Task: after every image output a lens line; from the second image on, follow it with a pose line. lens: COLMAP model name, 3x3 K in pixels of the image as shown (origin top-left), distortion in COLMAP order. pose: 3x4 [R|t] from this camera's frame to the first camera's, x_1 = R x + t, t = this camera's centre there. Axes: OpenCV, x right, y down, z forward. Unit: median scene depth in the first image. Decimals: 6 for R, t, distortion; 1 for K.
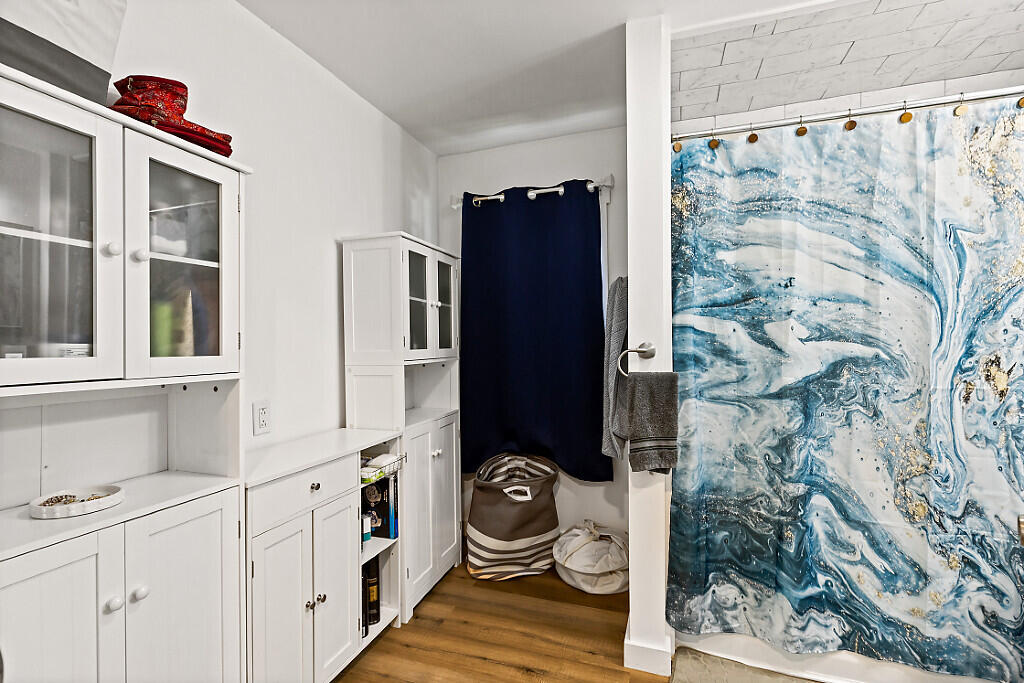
lens RADIAL K [[468.6, 0, 511.1], [0, 468.6, 342.6], [0, 0, 1]] dist [-0.002976, -0.000533]
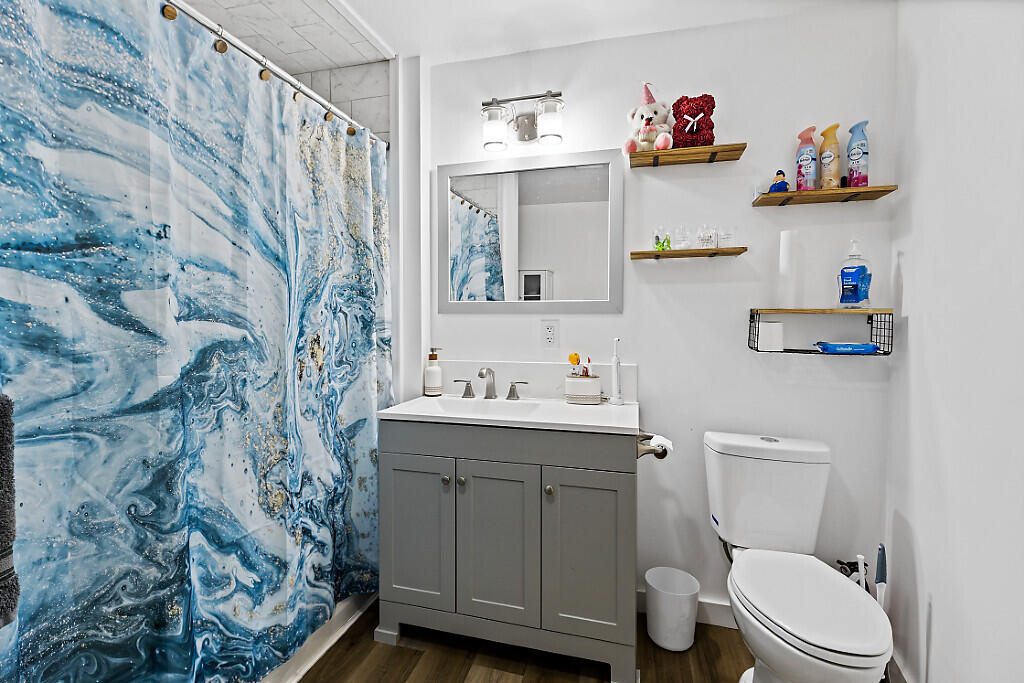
lens RADIAL K [[468.6, 0, 509.4], [0, 468.6, 328.0], [0, 0, 1]] dist [-0.002976, -0.000533]
pose [[-0.049892, -0.011882, 0.998684, -0.089470], [-0.006491, 0.999912, 0.011572, -0.003502], [-0.998734, -0.005905, -0.049965, 0.556209]]
